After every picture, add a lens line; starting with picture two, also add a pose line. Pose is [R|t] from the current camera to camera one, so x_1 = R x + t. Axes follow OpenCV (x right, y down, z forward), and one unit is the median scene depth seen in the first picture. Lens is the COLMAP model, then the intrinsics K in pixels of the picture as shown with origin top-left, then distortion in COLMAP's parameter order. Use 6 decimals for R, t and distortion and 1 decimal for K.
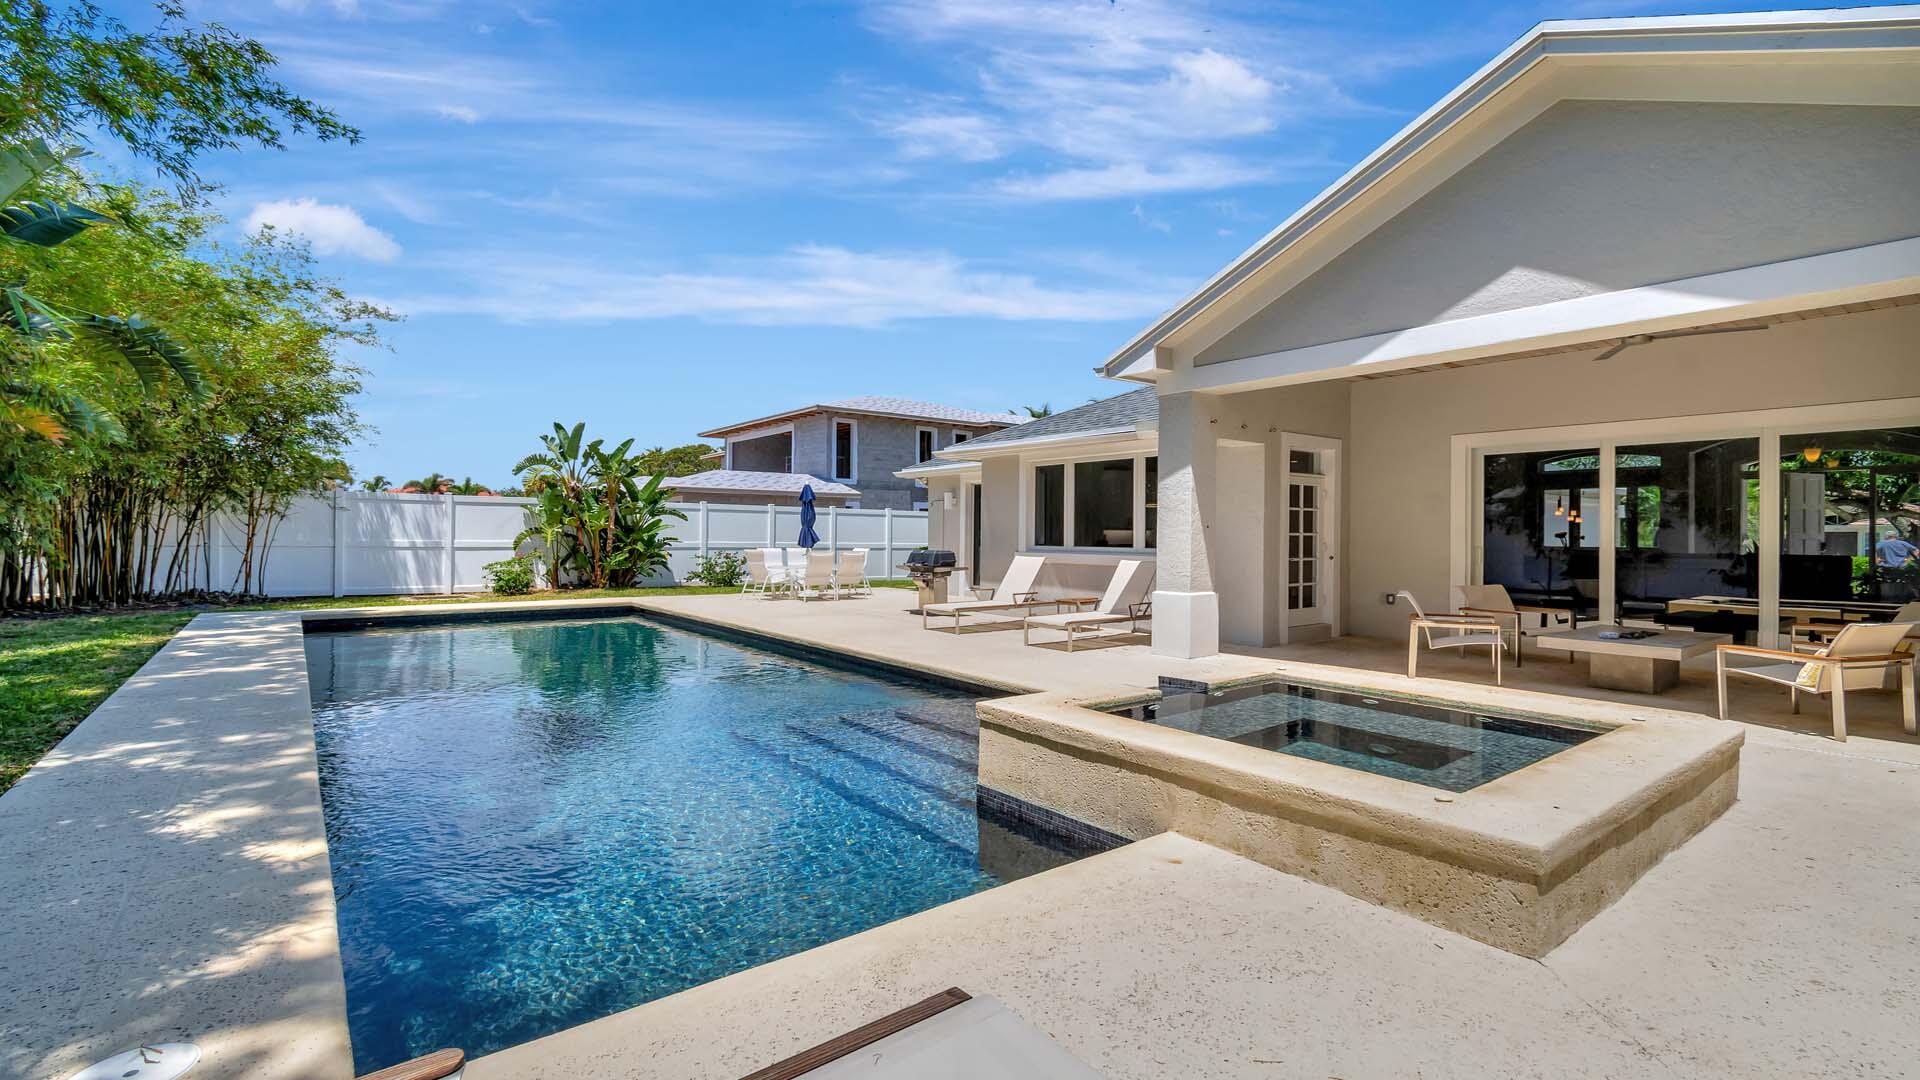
lens RADIAL K [[859.1, 0, 972.2], [0, 859.1, 532.7], [0, 0, 1]] dist [-0.003208, 0.000187]
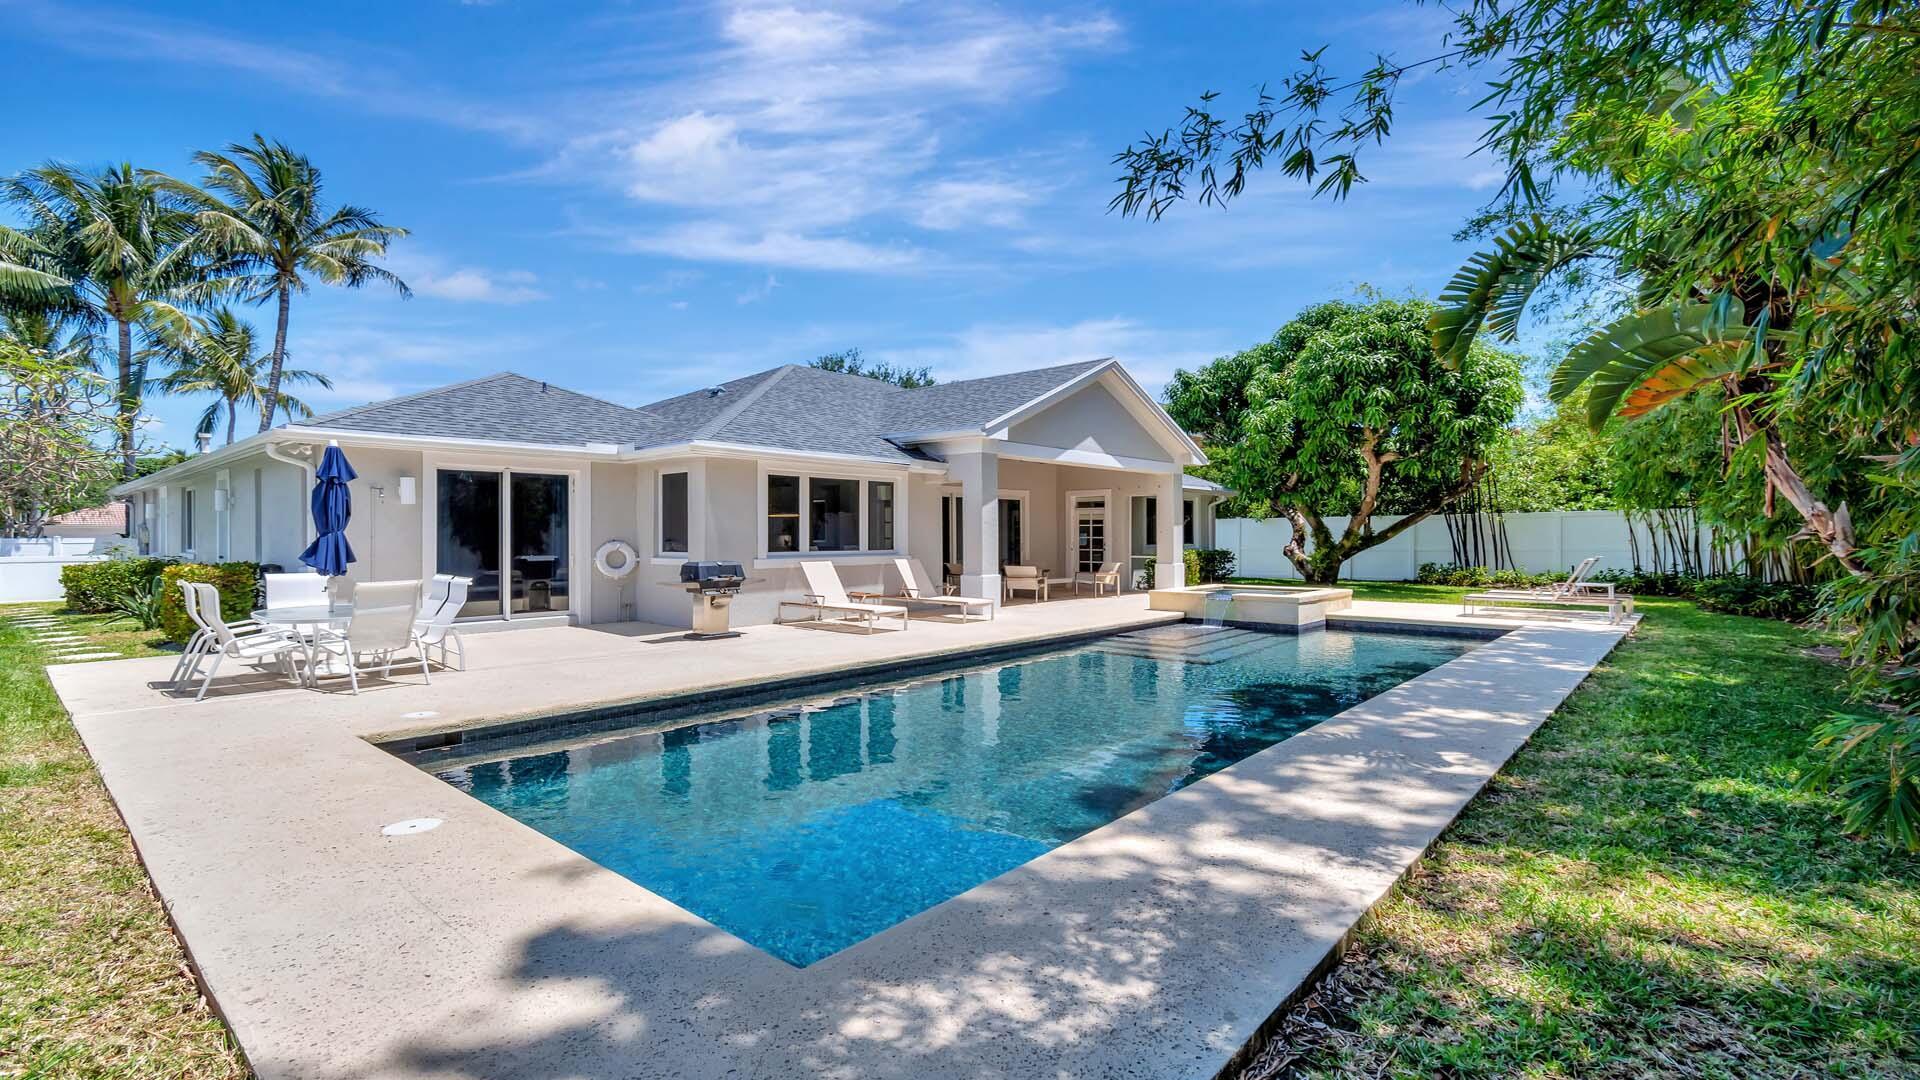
lens RADIAL K [[859.1, 0, 959.3], [0, 859.1, 540.3], [0, 0, 1]] dist [-0.003208, 0.000187]
pose [[-0.175926, -0.010991, 0.984342, -1.008020], [-0.000086, 0.999938, 0.011150, -0.010774], [-0.984403, 0.001877, -0.175916, 0.990526]]
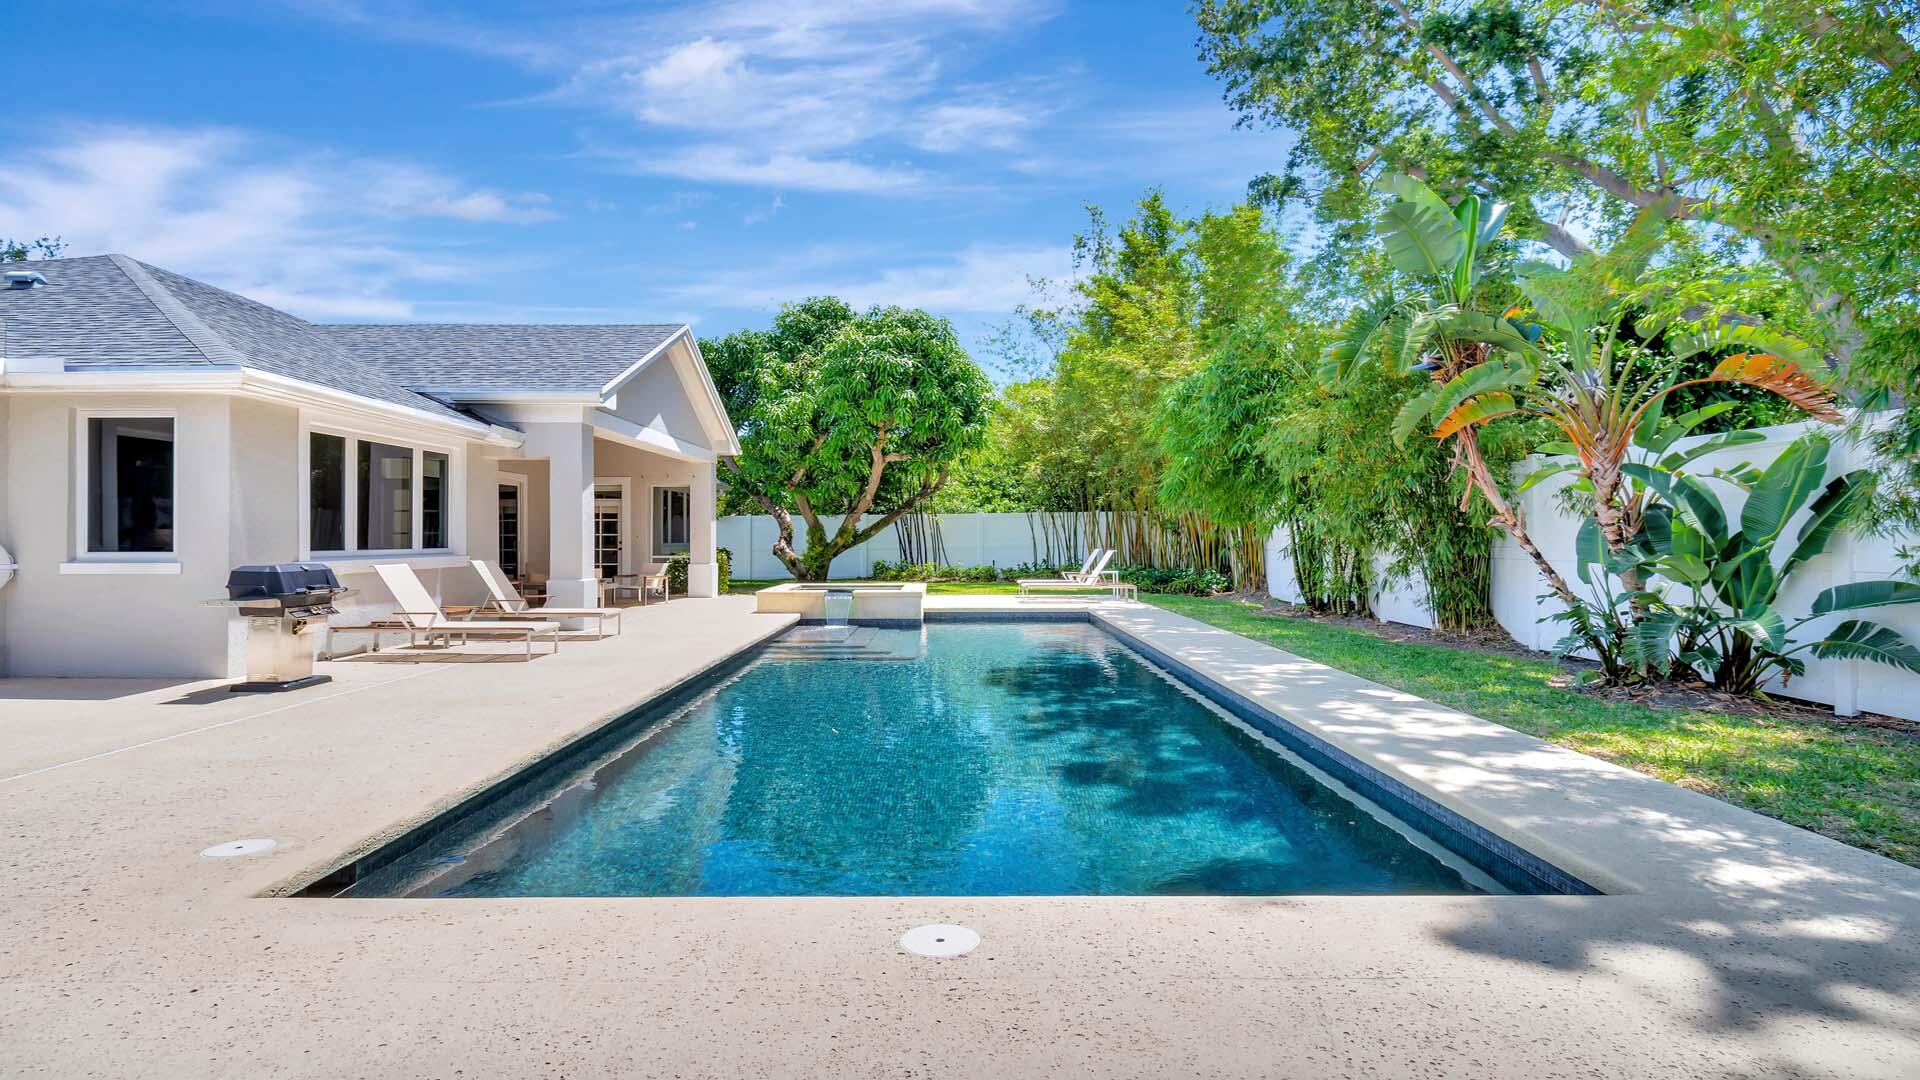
lens RADIAL K [[959.7, 0, 959.5], [0, 959.7, 532.5], [0, 0, 1]] dist [-0.005796, -0.000700]
pose [[-0.785797, -0.000687, 0.618485, -0.807192], [-0.002259, 0.999996, -0.001759, 0.000858], [-0.618481, -0.002779, -0.785795, 1.316722]]
